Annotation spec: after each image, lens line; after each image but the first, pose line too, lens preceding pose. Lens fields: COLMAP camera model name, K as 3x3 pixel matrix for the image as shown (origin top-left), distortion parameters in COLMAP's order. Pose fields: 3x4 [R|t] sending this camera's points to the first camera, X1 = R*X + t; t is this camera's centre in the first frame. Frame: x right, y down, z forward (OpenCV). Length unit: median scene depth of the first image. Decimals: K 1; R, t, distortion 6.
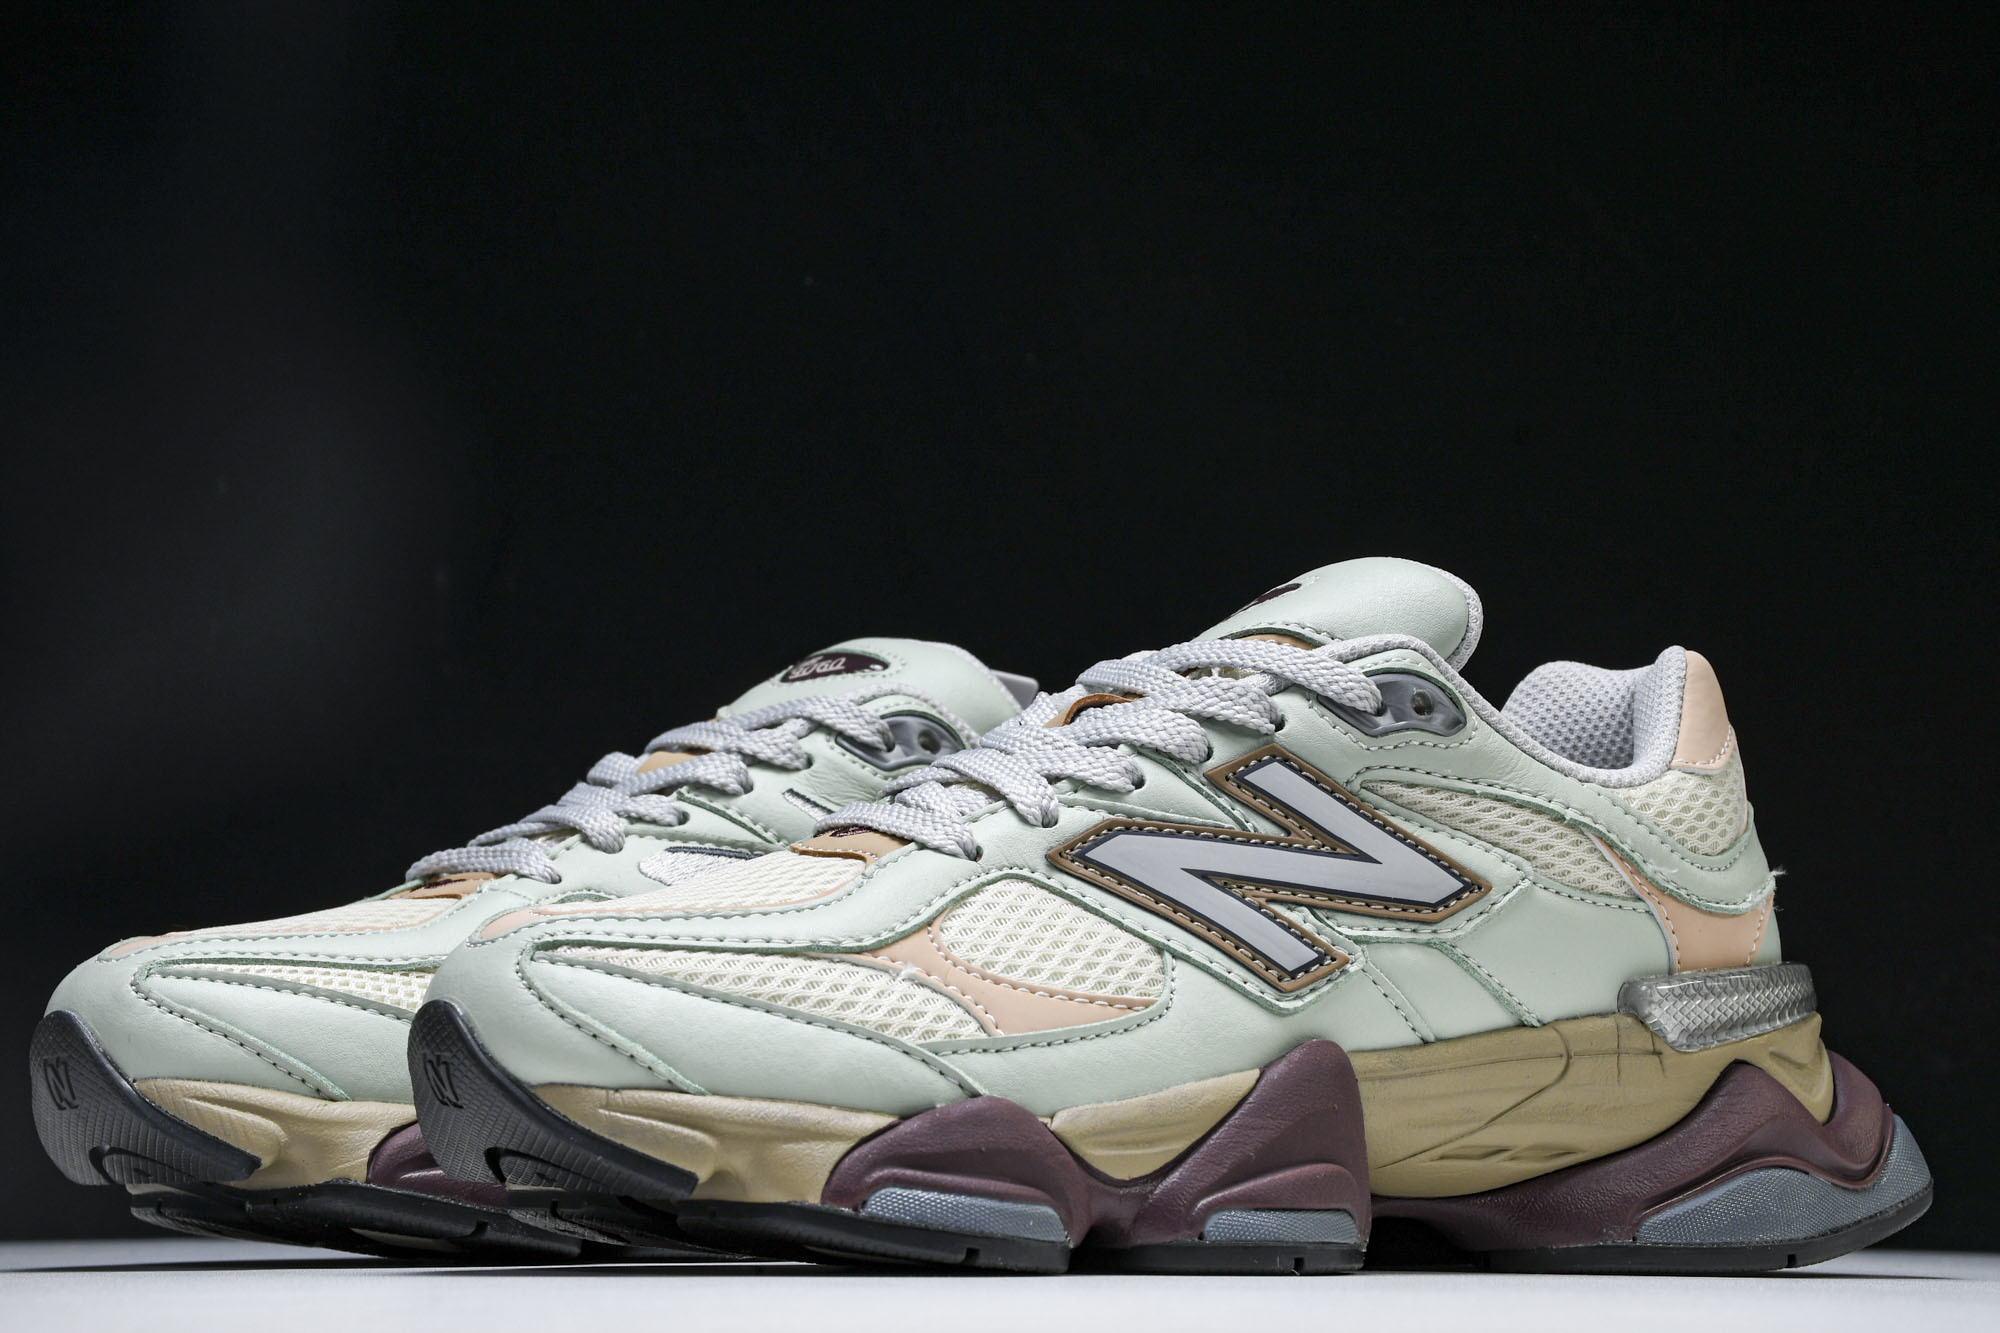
lens RADIAL K [[4459.8, 0, 964.0], [0, 4459.8, 653.7], [0, 0, 1]] dist [0.349875, 0.000000]
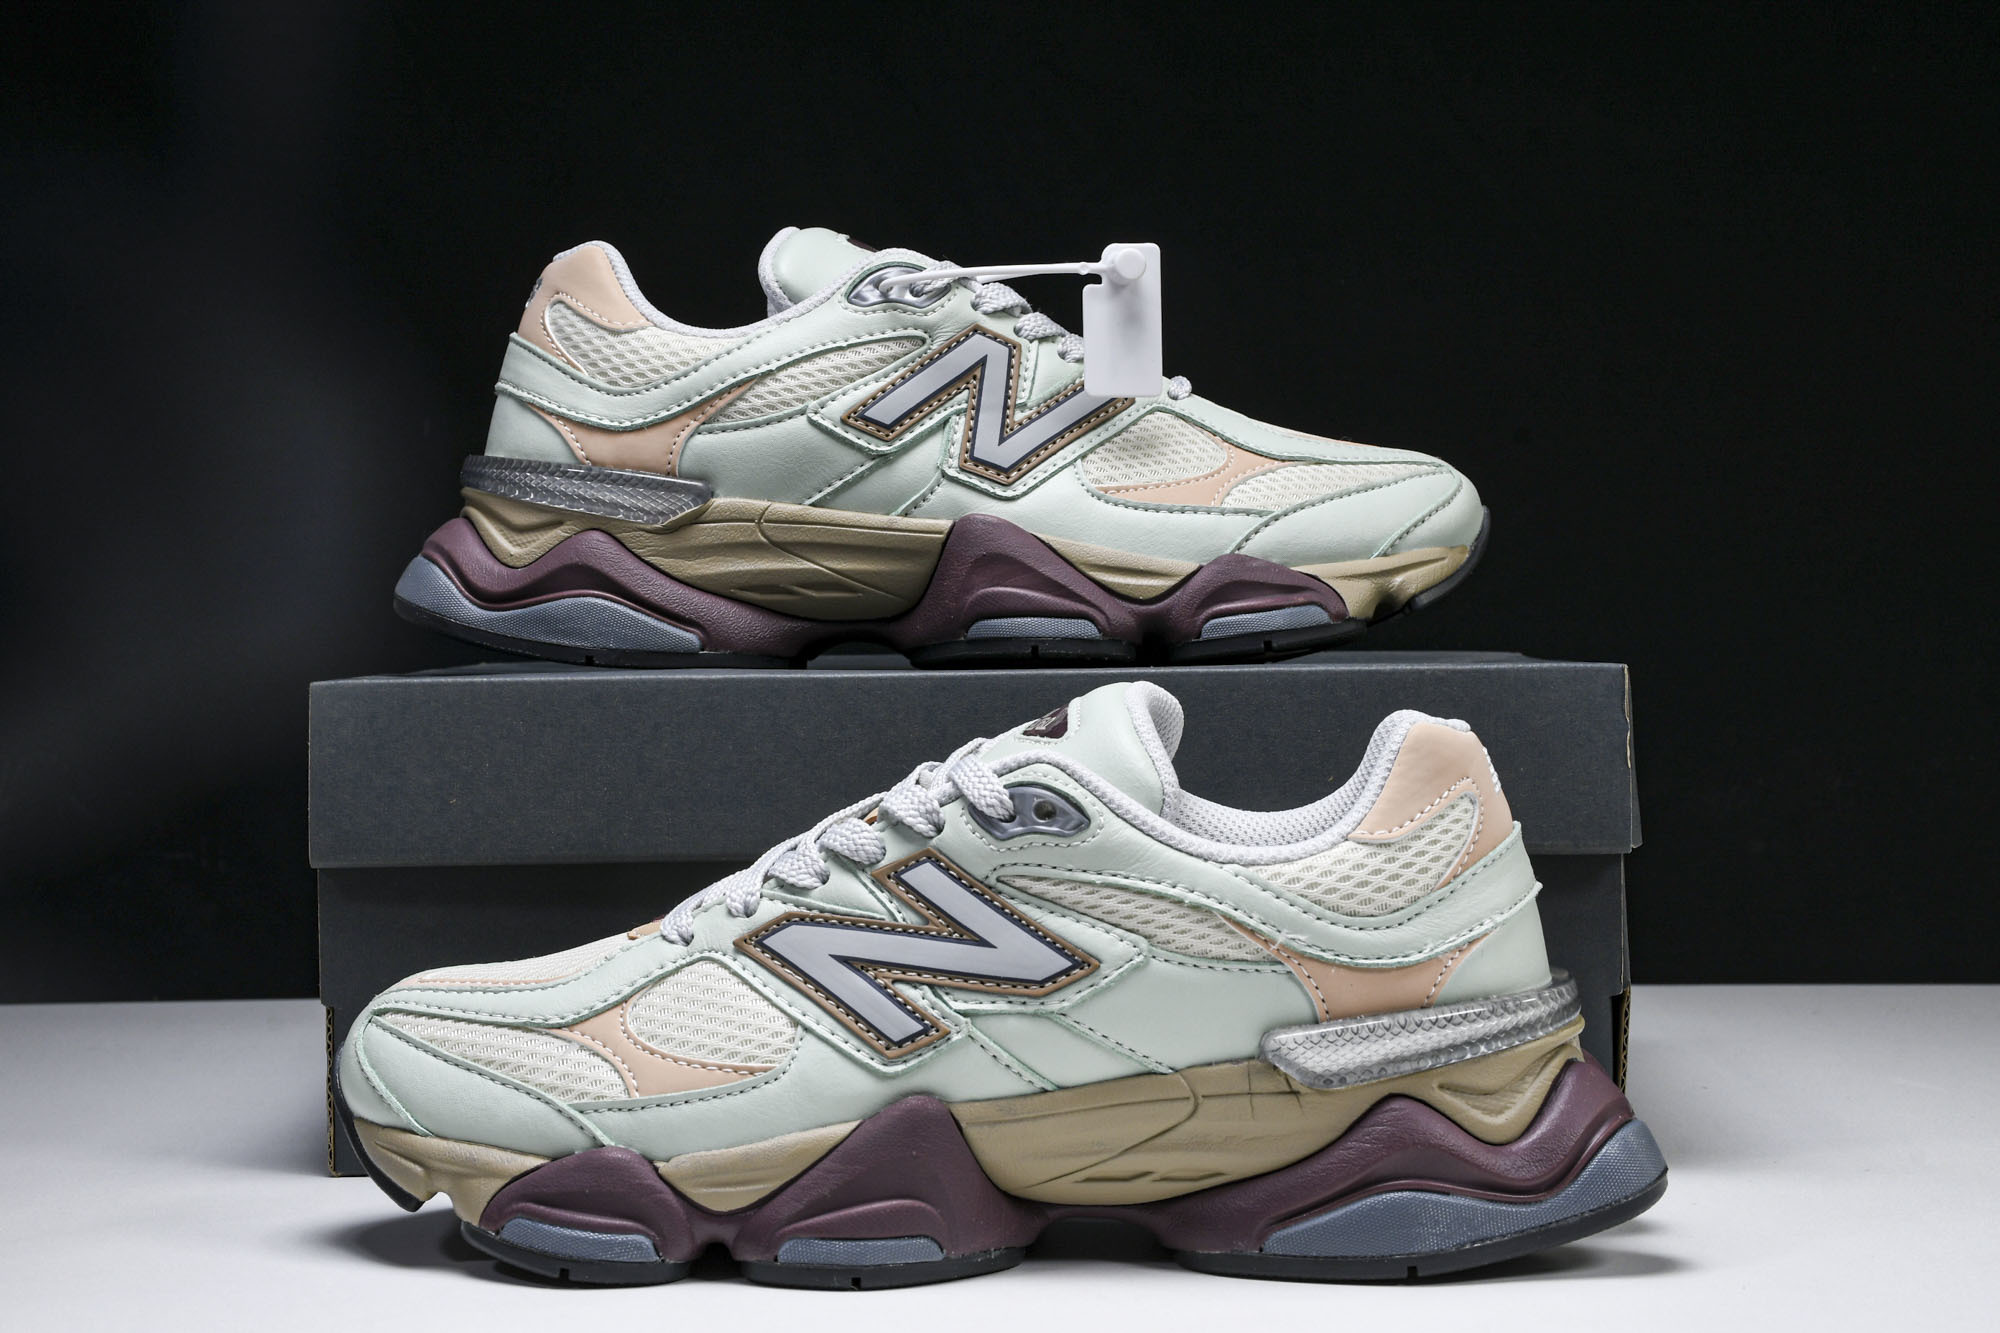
lens RADIAL K [[3482.7, 0, 1007.5], [0, 3482.7, 653.6], [0, 0, 1]] dist [0.185955, 0.000000]
pose [[0.804171, -0.004543, -0.594380, 0.667163], [0.086662, 0.990182, 0.109682, -0.138209], [0.588046, -0.139713, 0.796670, 0.253406]]
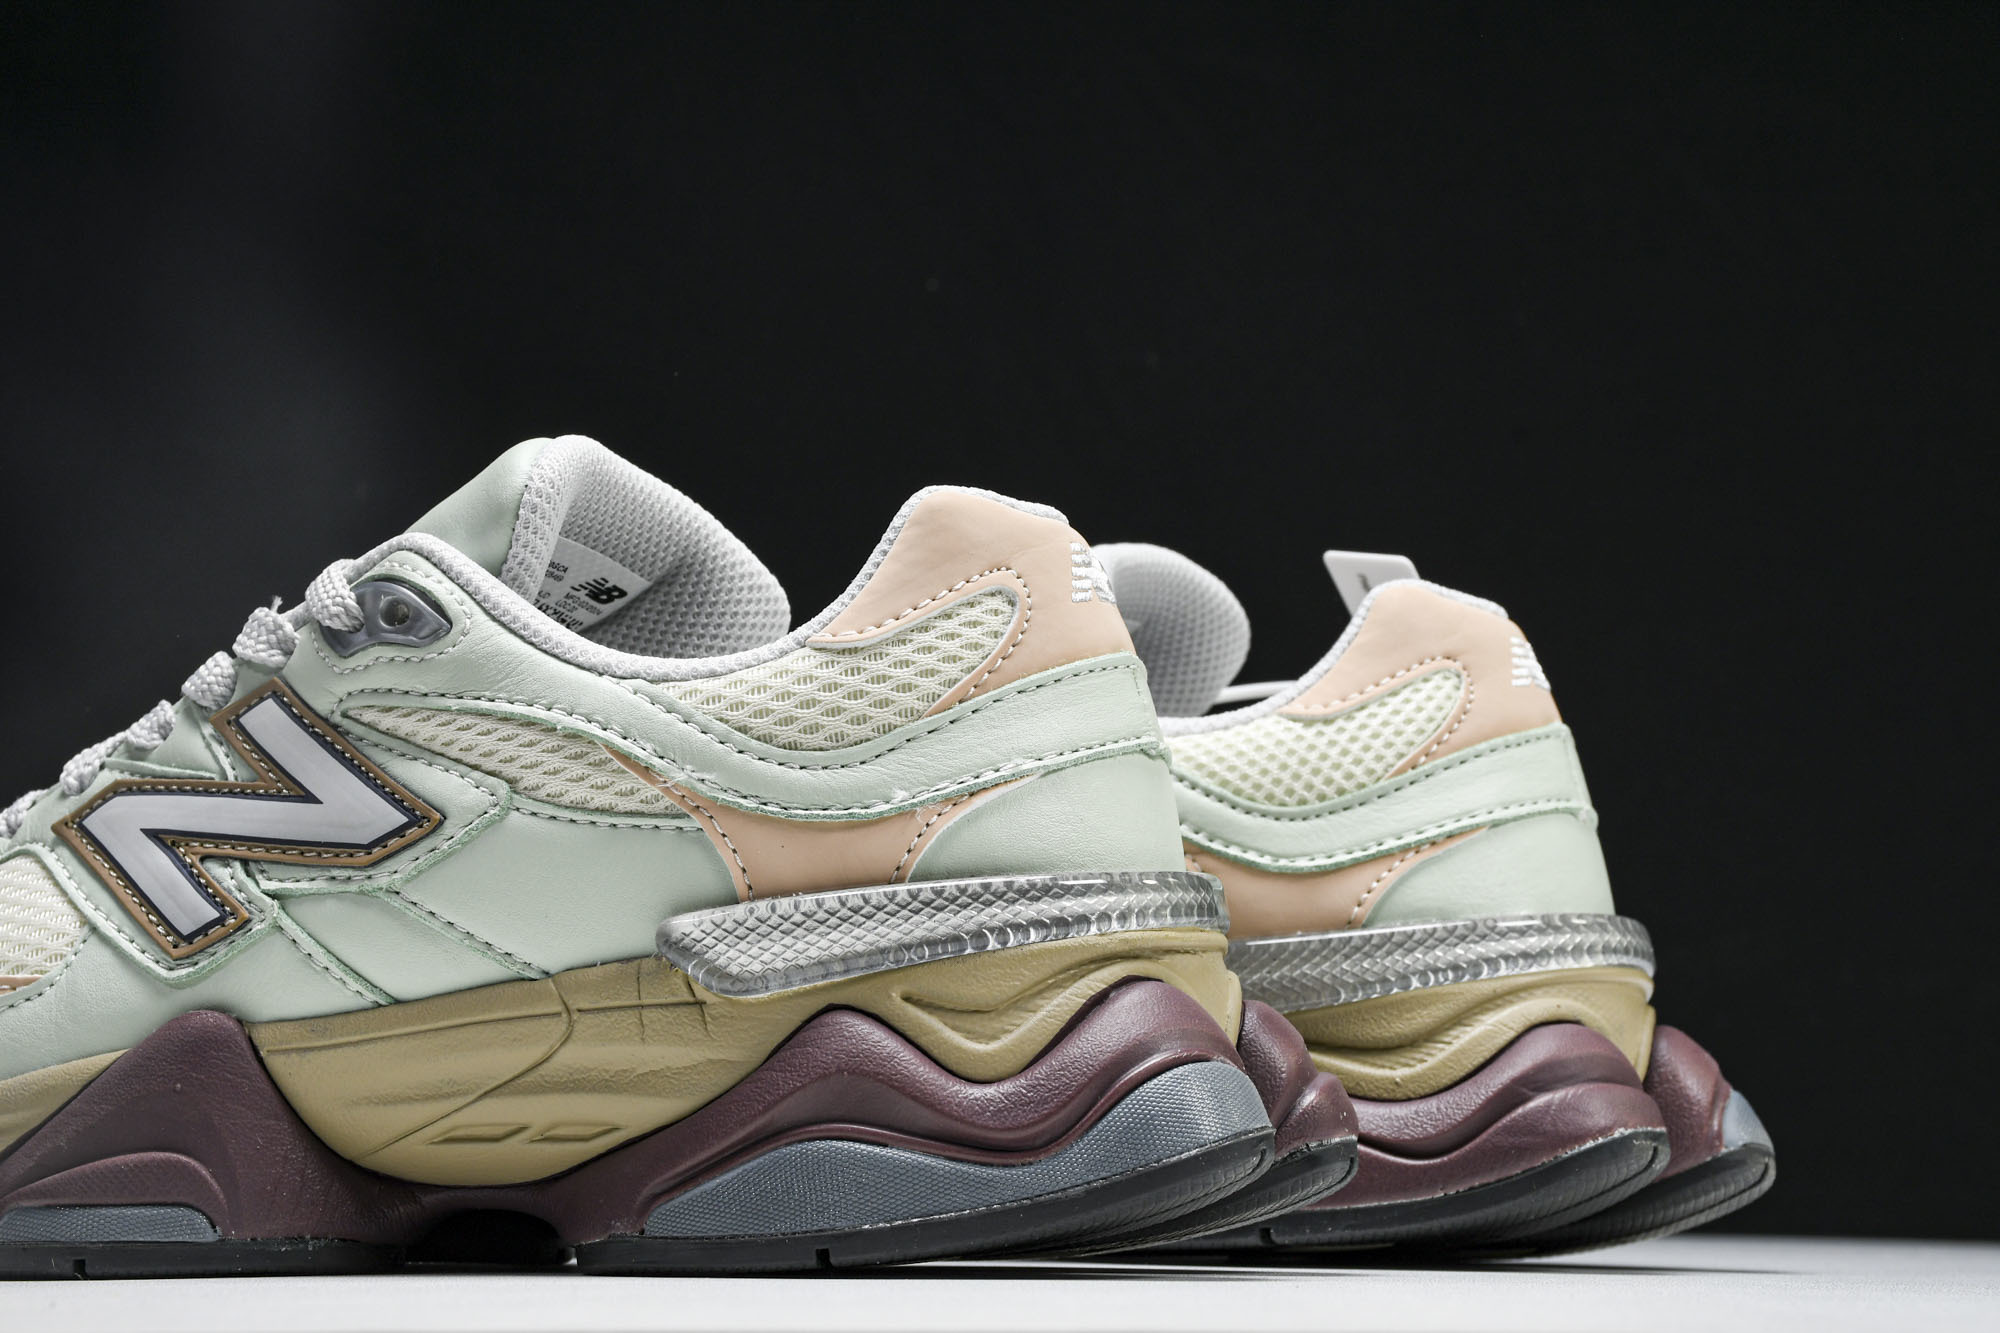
lens RADIAL K [[4459.8, 0, 1010.6], [0, 4459.8, 647.7], [0, 0, 1]] dist [0.349875, 0.000000]
pose [[0.565839, -0.103622, -0.817979, 0.890207], [0.096812, 0.993559, -0.058895, 0.081504], [0.818812, -0.045865, 0.572226, 0.614654]]
